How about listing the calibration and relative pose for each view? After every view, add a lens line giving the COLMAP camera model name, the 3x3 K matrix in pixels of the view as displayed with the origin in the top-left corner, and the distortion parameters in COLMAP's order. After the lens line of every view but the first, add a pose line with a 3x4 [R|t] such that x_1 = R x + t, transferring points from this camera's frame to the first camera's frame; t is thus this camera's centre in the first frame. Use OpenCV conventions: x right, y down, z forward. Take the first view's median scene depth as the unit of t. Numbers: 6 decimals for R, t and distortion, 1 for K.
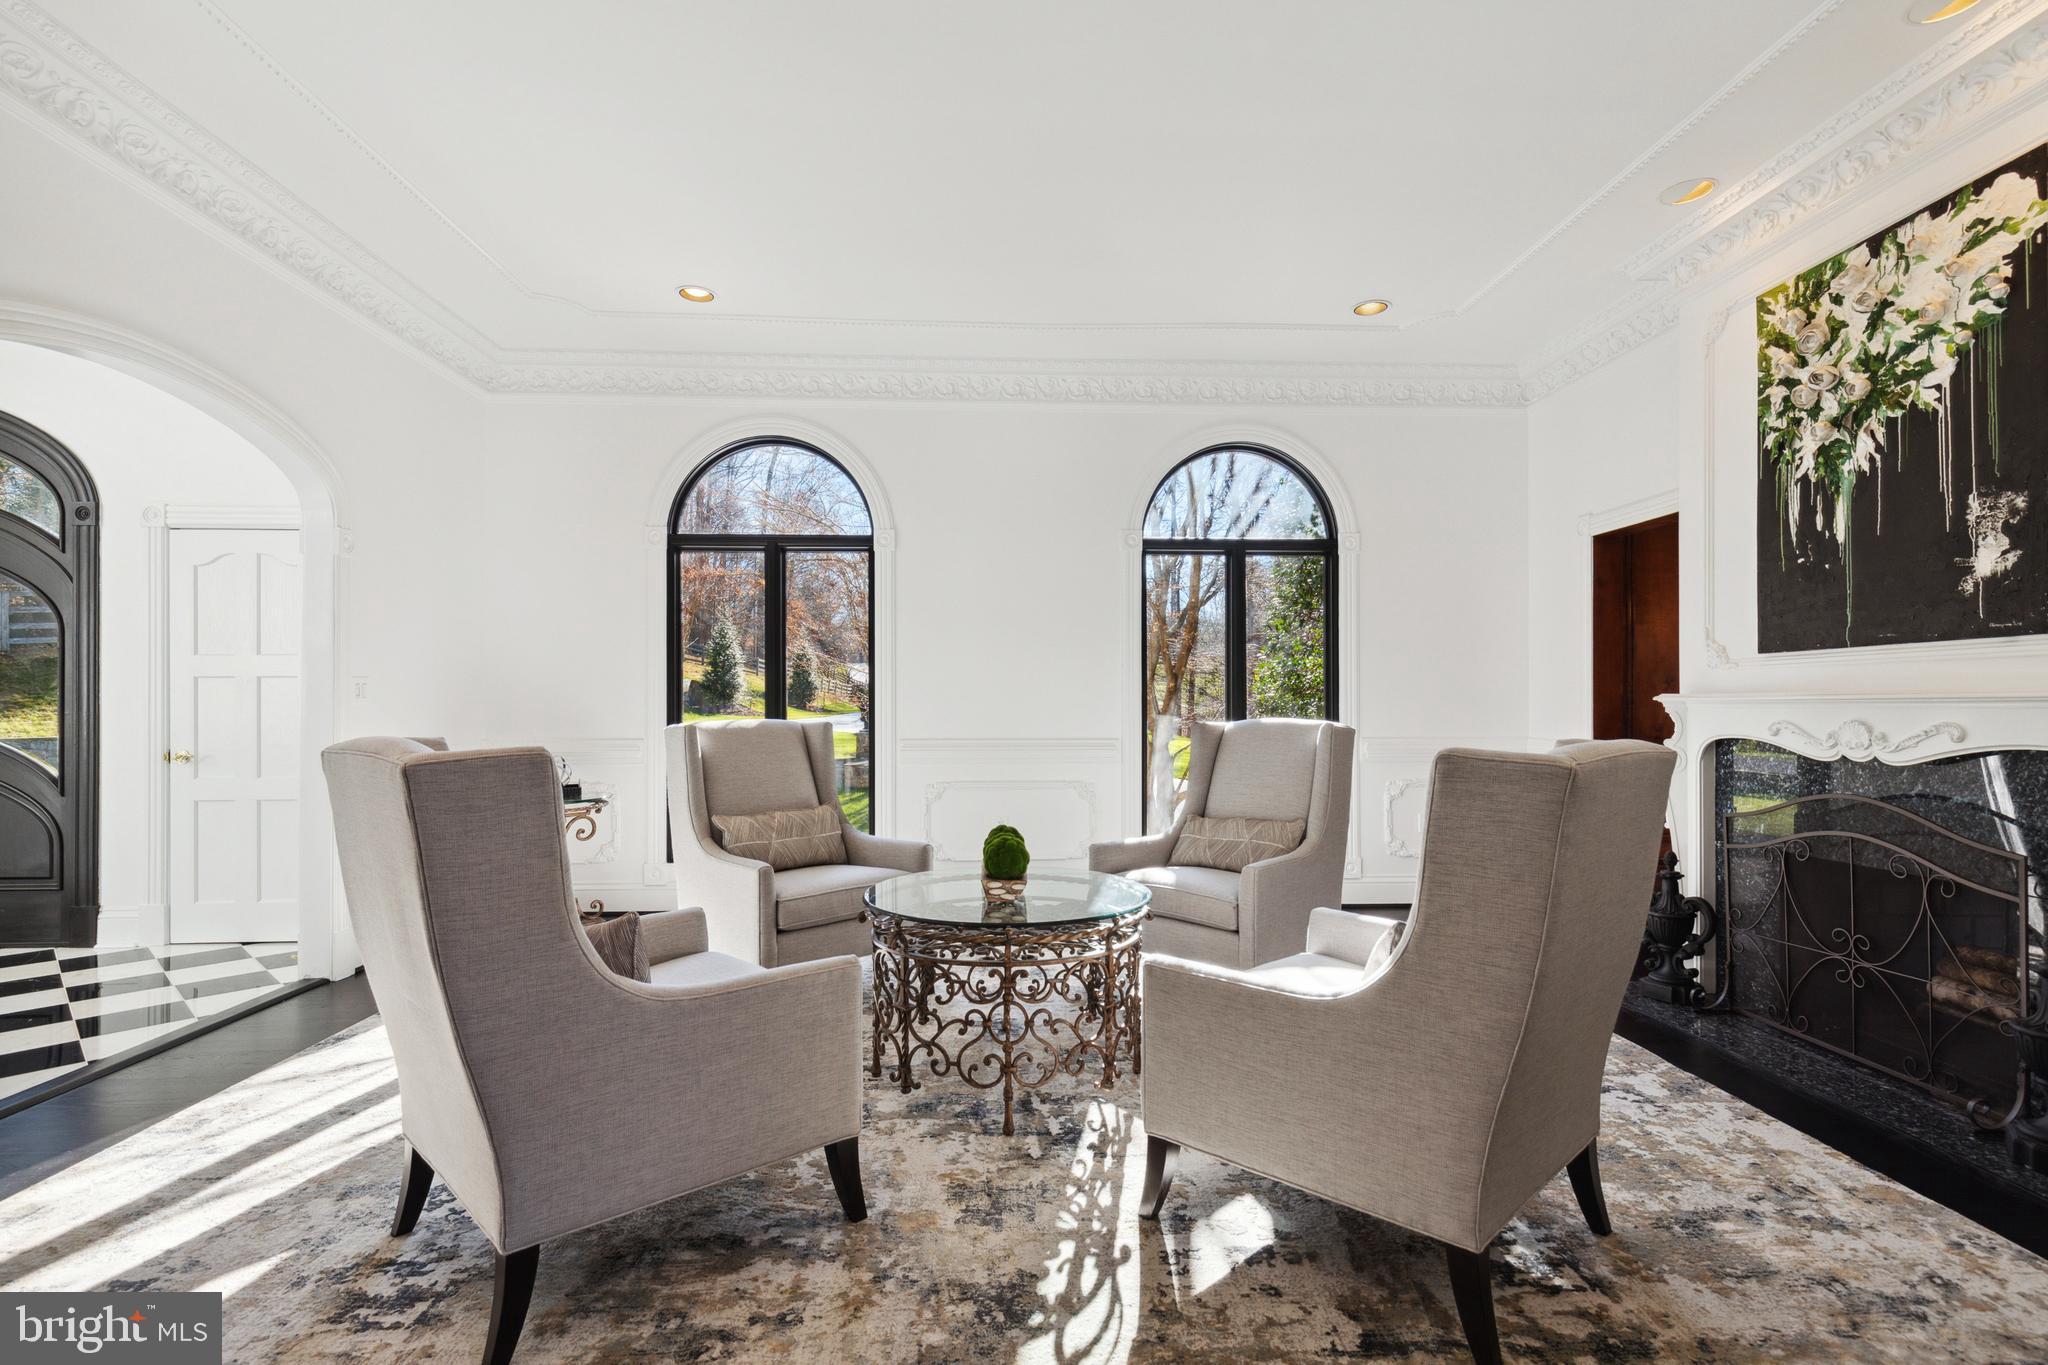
lens RADIAL K [[946.4, 0, 1025.7], [0, 946.4, 690.7], [0, 0, 1]] dist [0.004820, -0.000332]
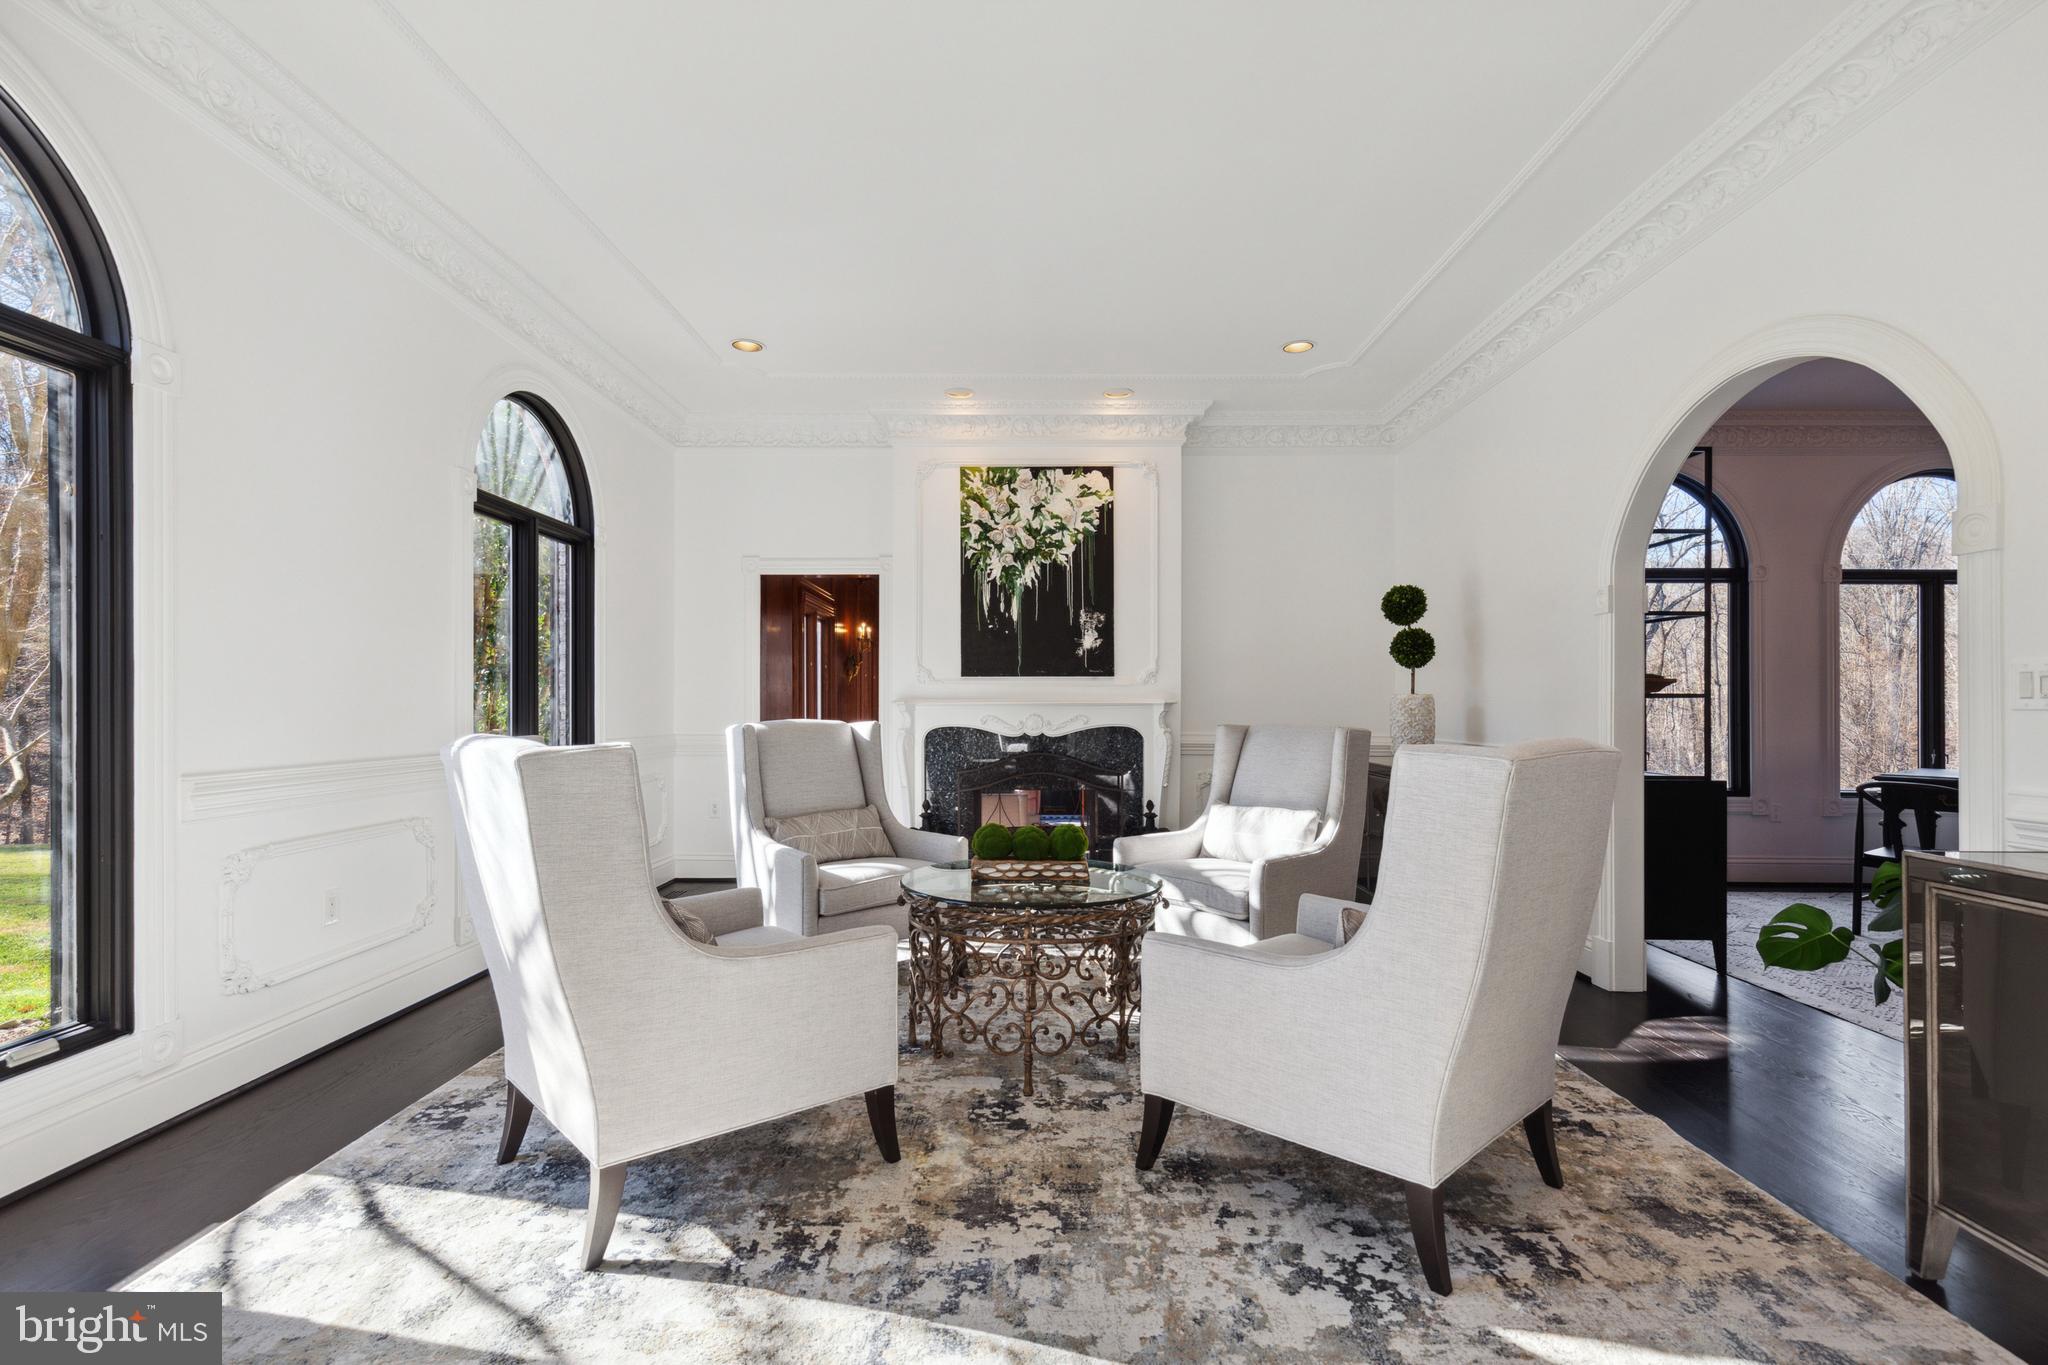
lens RADIAL K [[946.4, 0, 1024.6], [0, 946.4, 701.5], [0, 0, 1]] dist [0.004820, -0.000332]
pose [[0.056813, 0.005144, 0.998372, -1.026796], [-0.018501, 0.999820, -0.004099, 0.012303], [-0.998213, -0.018238, 0.056898, 0.875871]]
